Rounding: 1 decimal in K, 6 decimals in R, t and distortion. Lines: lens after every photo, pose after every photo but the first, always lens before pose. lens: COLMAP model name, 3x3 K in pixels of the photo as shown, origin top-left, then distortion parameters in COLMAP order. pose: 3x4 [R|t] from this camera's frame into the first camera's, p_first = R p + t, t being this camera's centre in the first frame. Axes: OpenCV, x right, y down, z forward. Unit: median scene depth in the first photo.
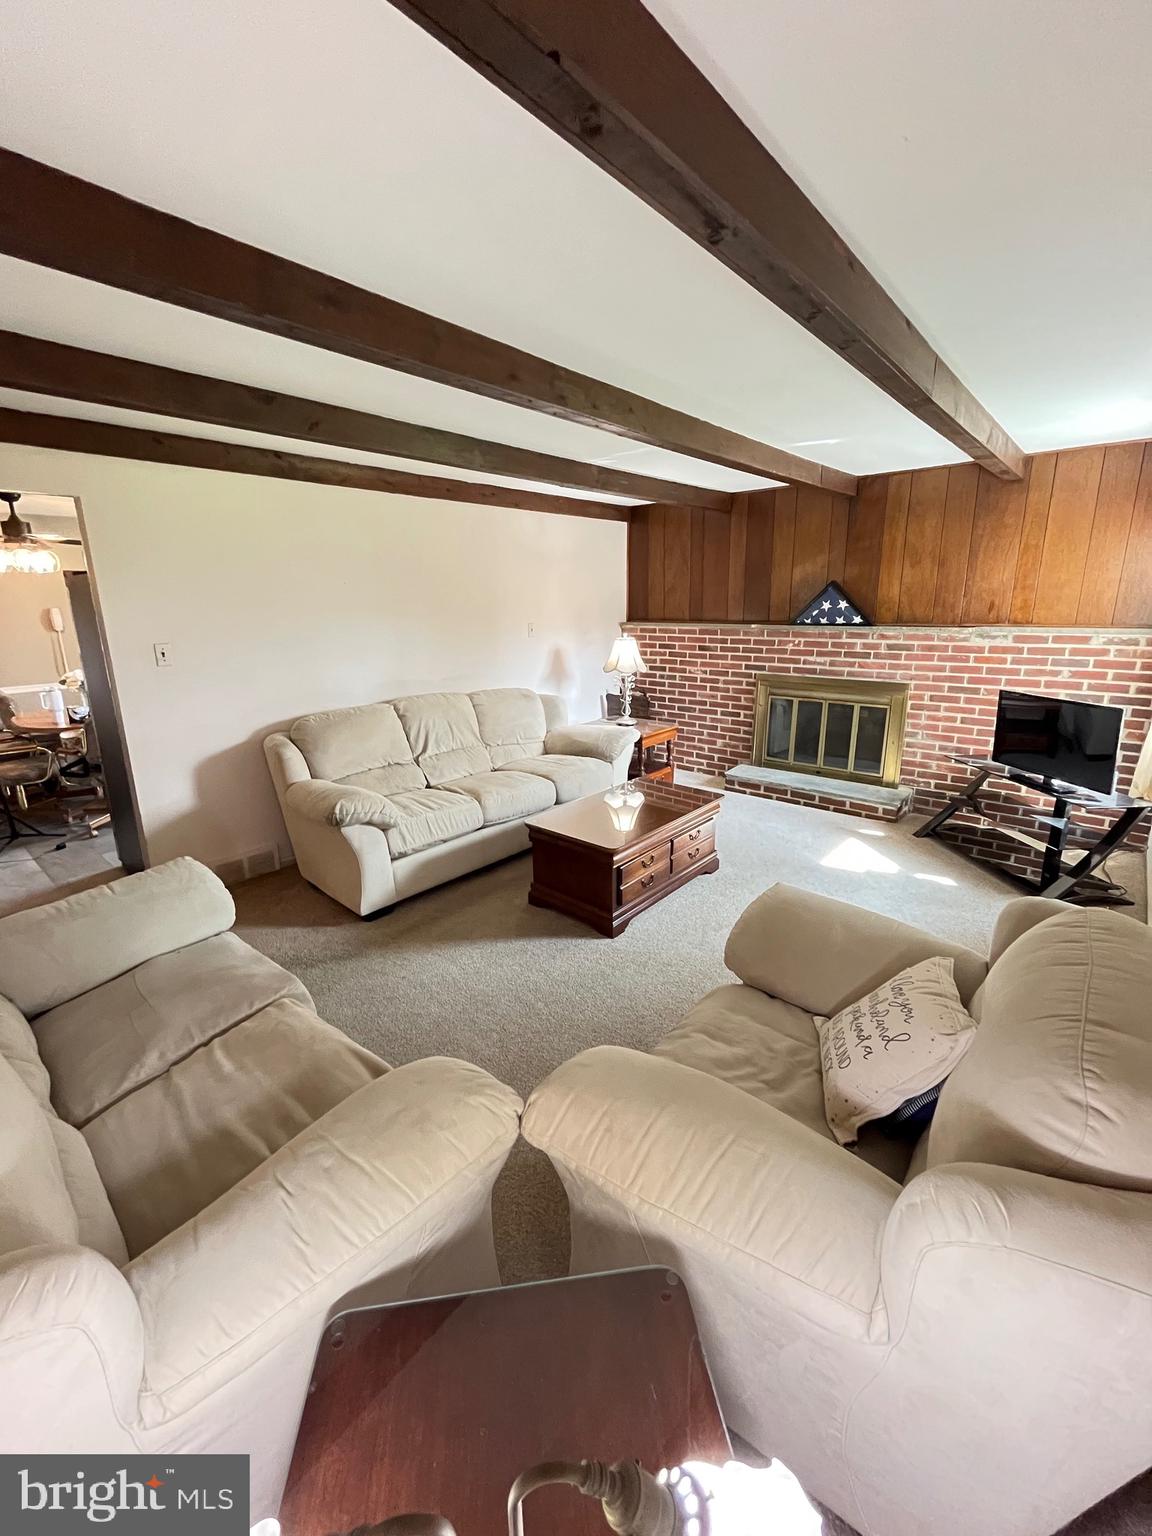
lens RADIAL K [[628.4, 0, 576.5], [0, 628.4, 762.0], [0, 0, 1]] dist [-0.003195, 0.000529]
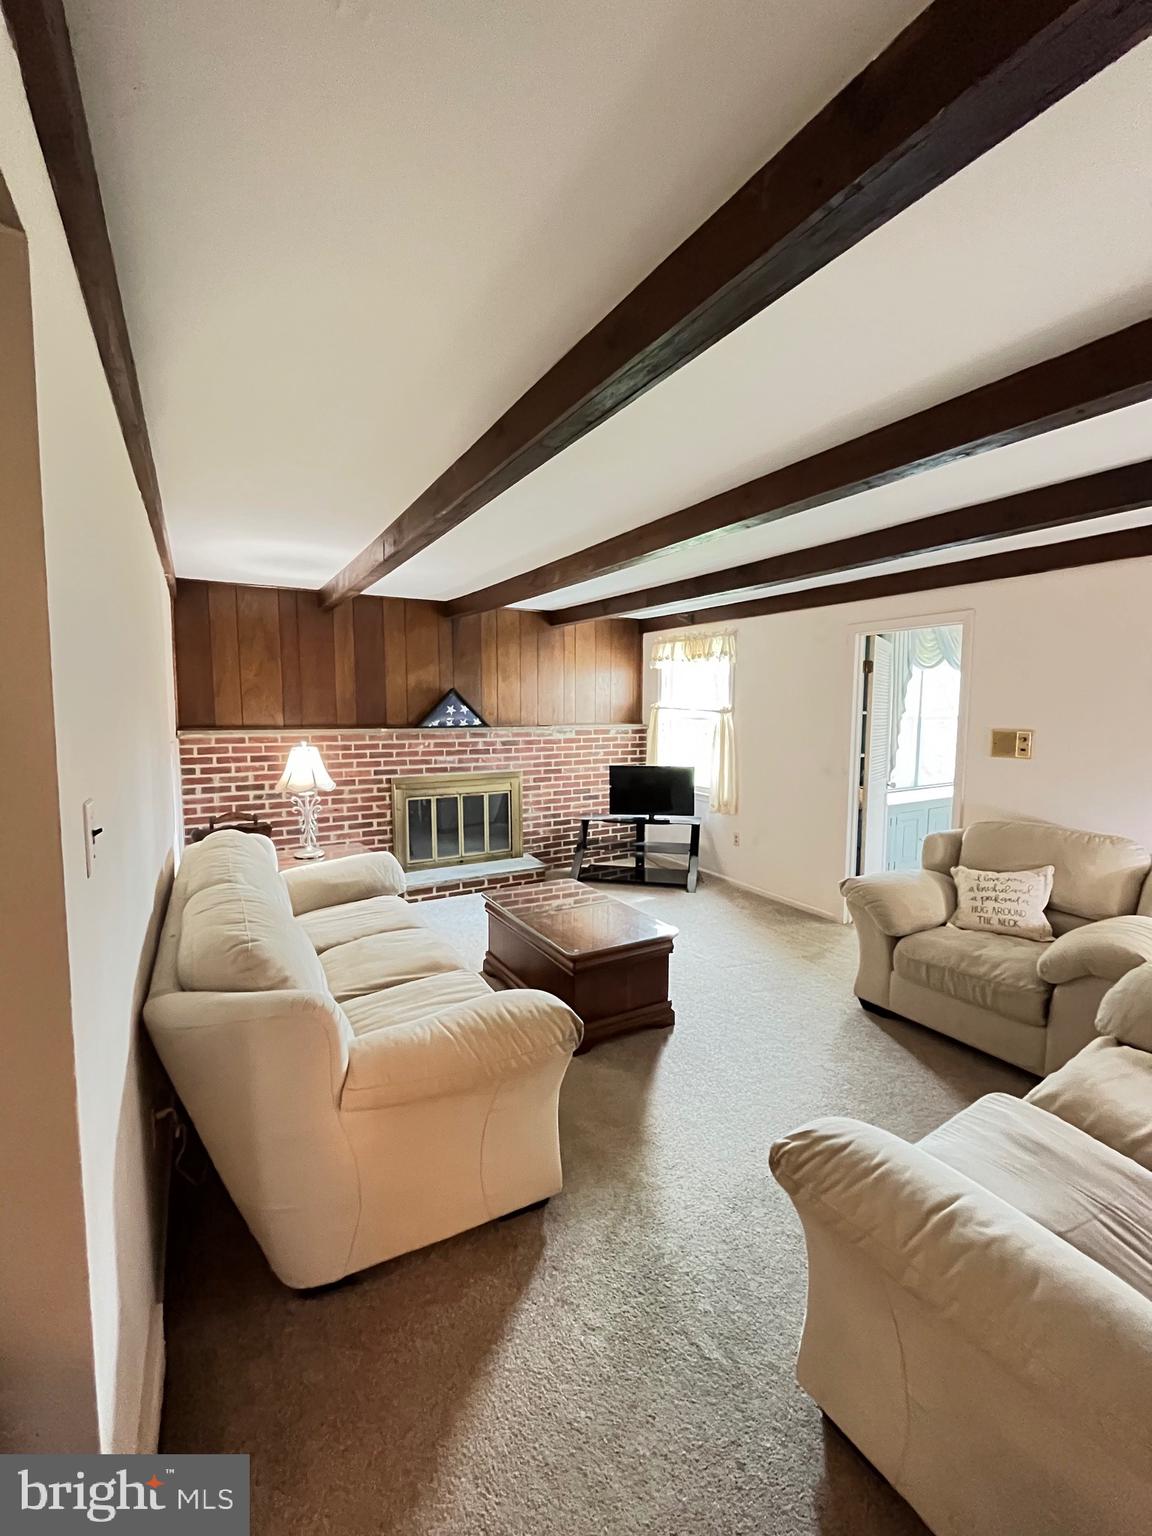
lens RADIAL K [[628.4, 0, 577.0], [0, 628.4, 760.6], [0, 0, 1]] dist [-0.003195, 0.000529]
pose [[0.316749, -0.065057, 0.946276, -0.610237], [0.228423, 0.973515, -0.009530, -0.105563], [-0.920594, 0.219170, 0.323220, 0.478266]]
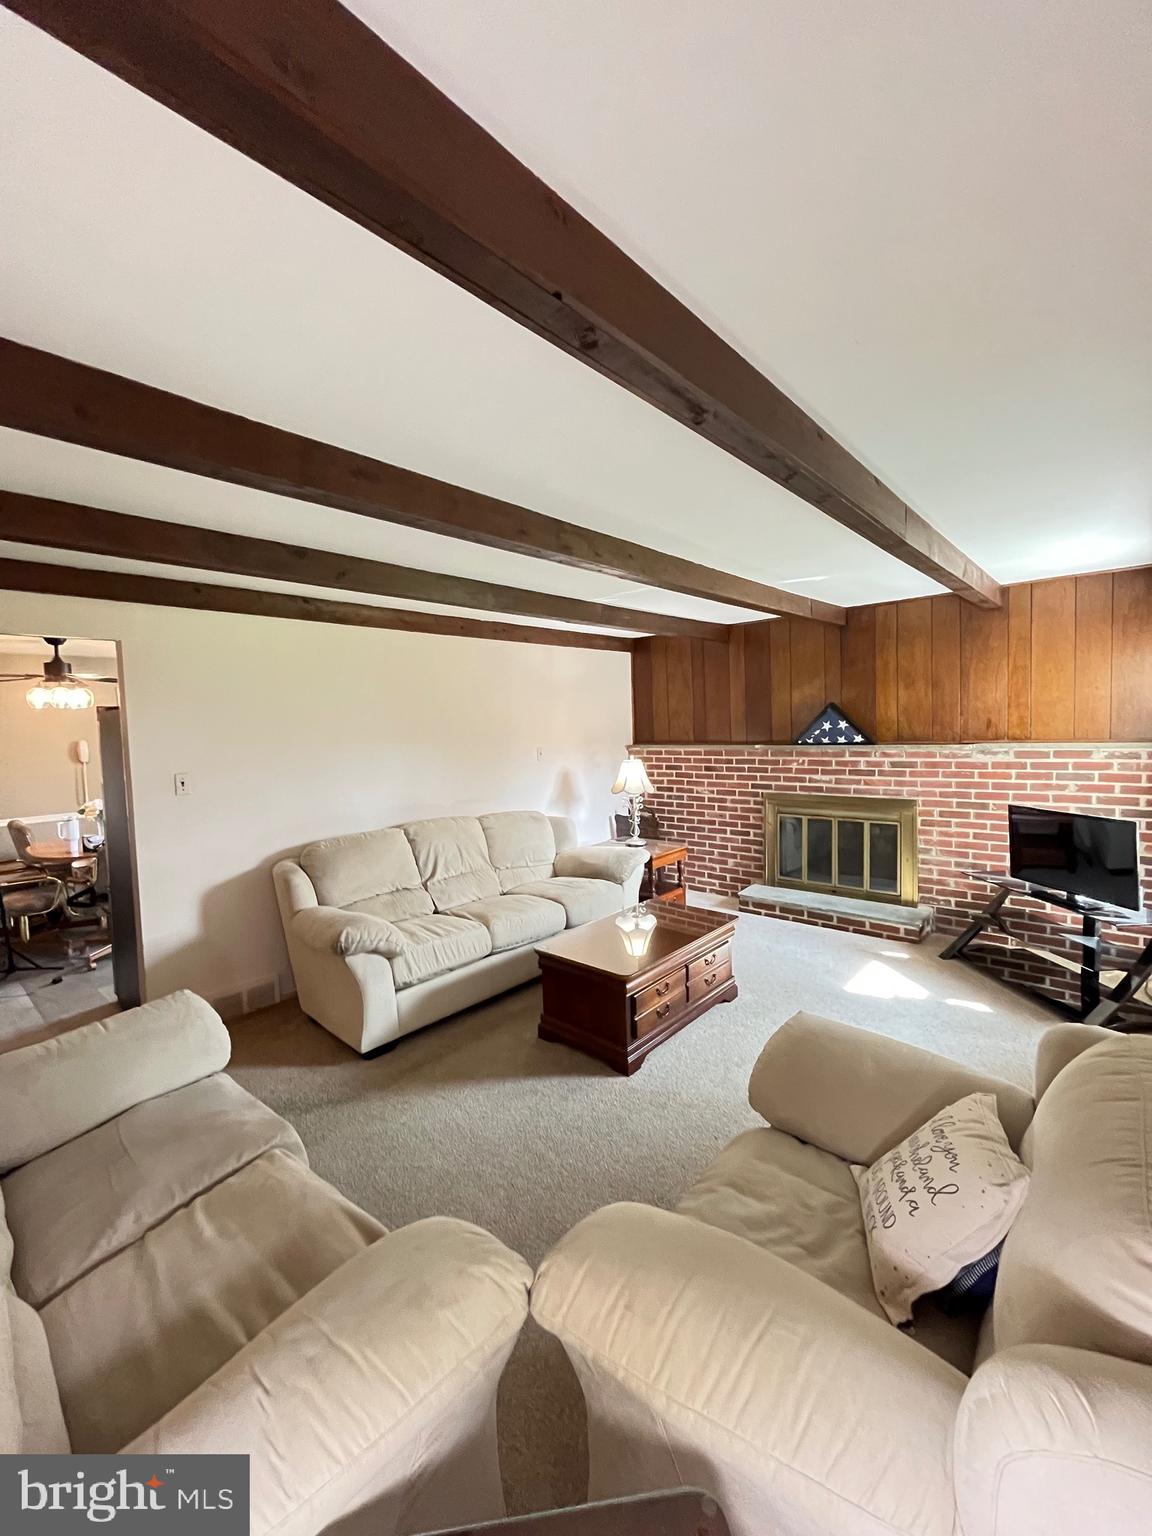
lens RADIAL K [[628.4, 0, 576.2], [0, 628.4, 762.7], [0, 0, 1]] dist [-0.003195, 0.000529]
pose [[0.999767, -0.017034, -0.013295, 0.000335], [0.014202, 0.981711, -0.189848, -0.000619], [0.016285, 0.189615, 0.981724, -0.004625]]
